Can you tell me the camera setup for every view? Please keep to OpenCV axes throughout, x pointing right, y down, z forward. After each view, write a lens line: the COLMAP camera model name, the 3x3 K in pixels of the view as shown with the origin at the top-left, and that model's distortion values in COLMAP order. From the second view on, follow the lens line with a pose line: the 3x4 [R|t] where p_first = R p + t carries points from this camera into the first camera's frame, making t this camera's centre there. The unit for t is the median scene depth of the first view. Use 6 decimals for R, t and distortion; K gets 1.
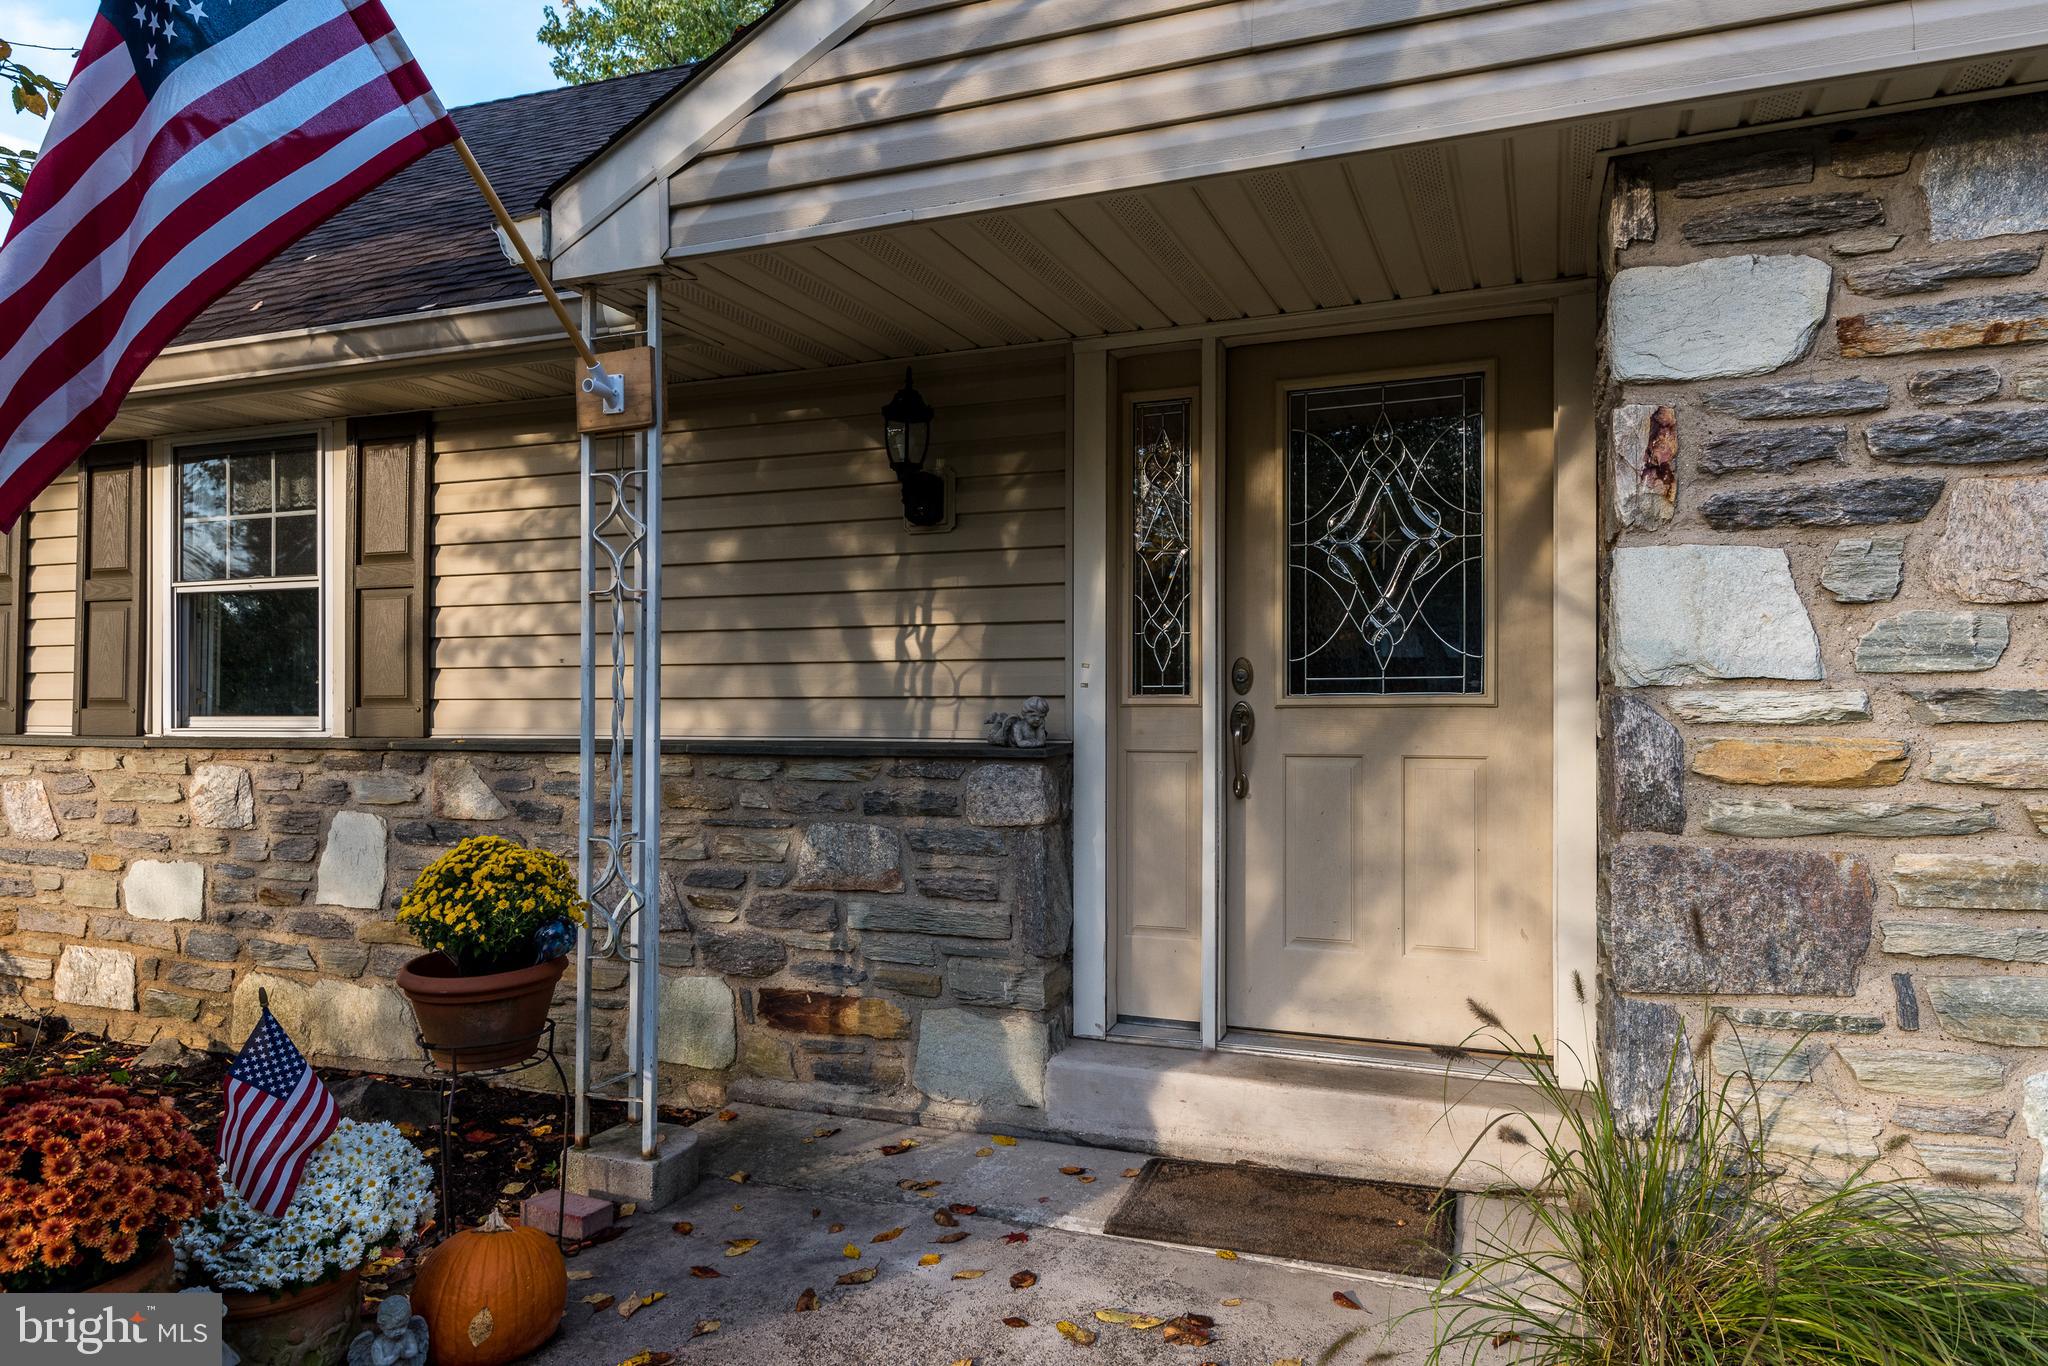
lens RADIAL K [[1284.4, 0, 1024.0], [0, 1284.4, 683.0], [0, 0, 1]] dist [0.001521, 0.000099]
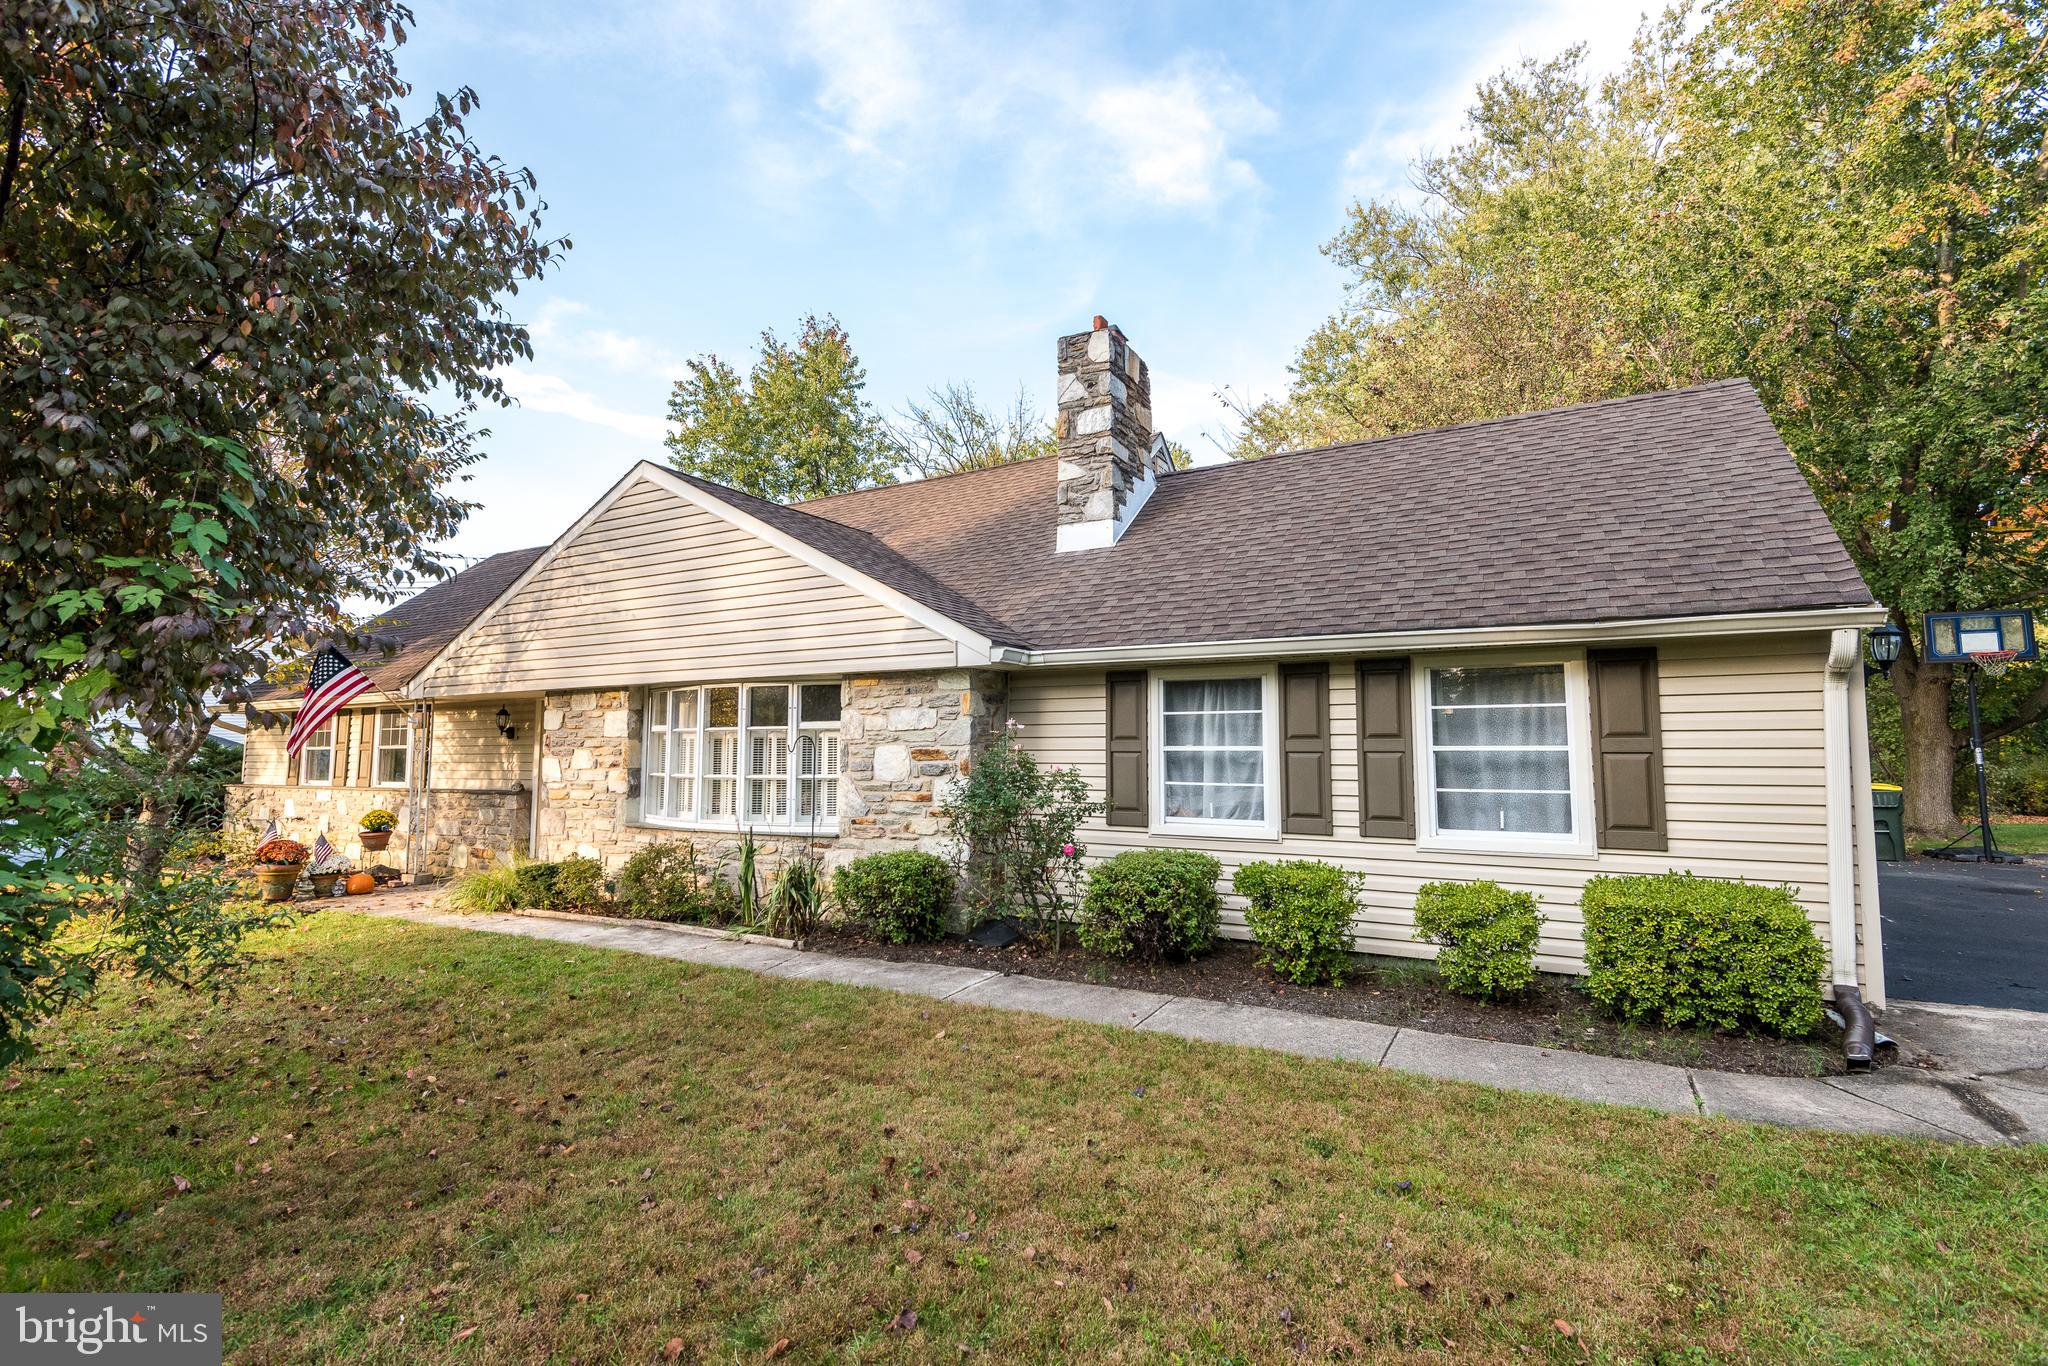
lens RADIAL K [[935.4, 0, 1024.0], [0, 935.4, 683.0], [0, 0, 1]] dist [-0.002679, -0.000269]
pose [[0.992275, -0.021297, -0.122218, 1.877968], [0.015902, 0.998863, -0.044947, -0.132589], [0.123036, 0.042656, 0.991485, -1.766661]]
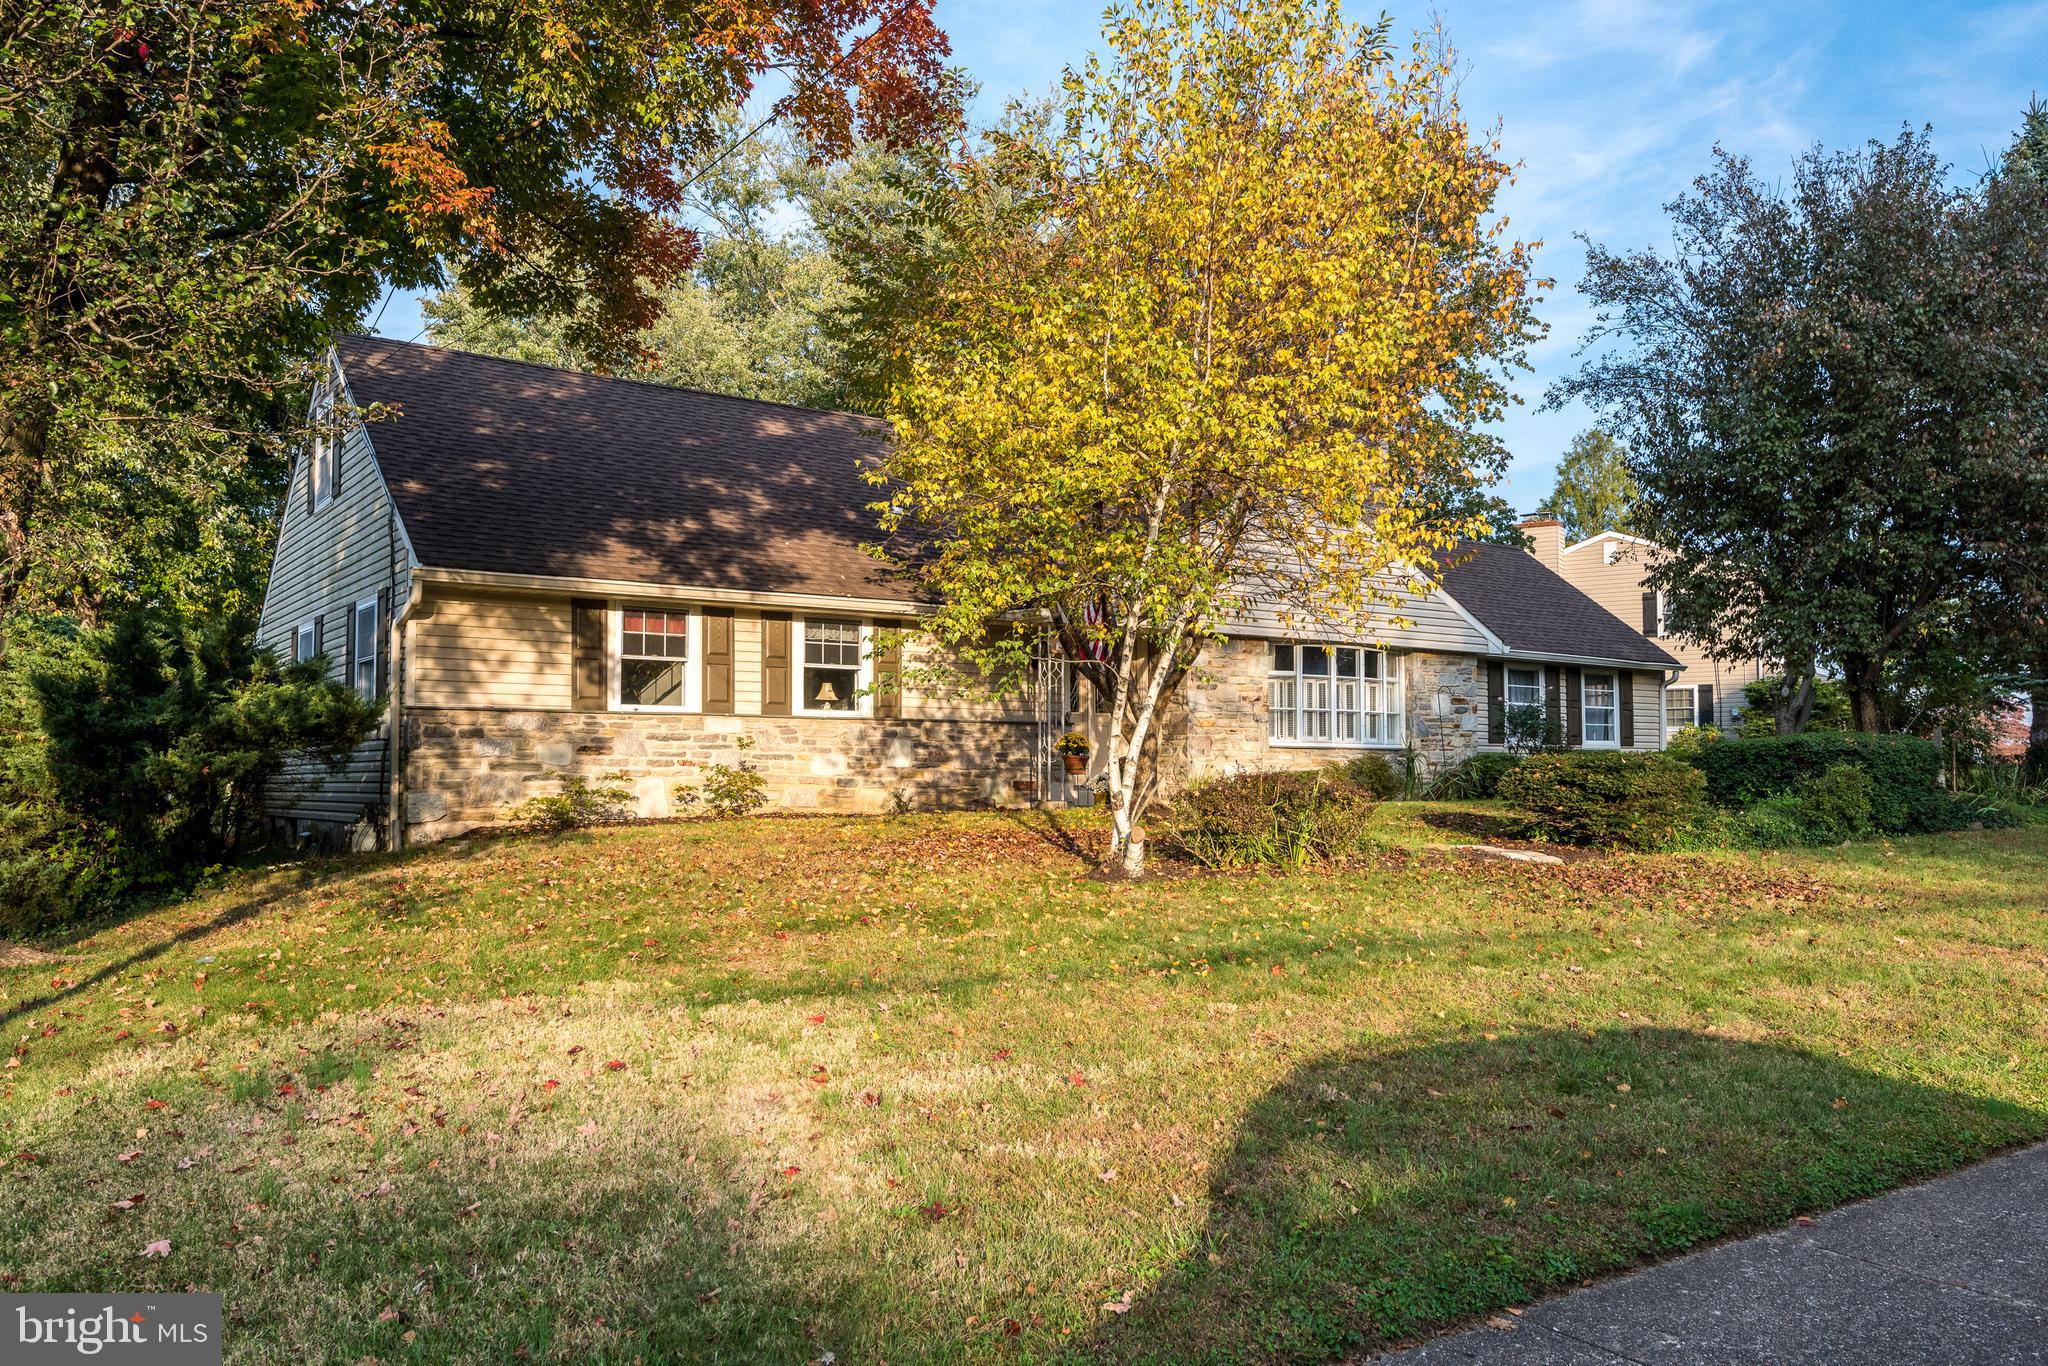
lens RADIAL K [[1468.0, 0, 1024.0], [0, 1468.0, 683.0], [0, 0, 1]] dist [0.001564, 0.000235]
pose [[0.553487, 0.031097, 0.832277, -3.661632], [-0.043986, 0.999000, -0.008075, -0.031038], [-0.831696, -0.032139, 0.554301, -1.496301]]
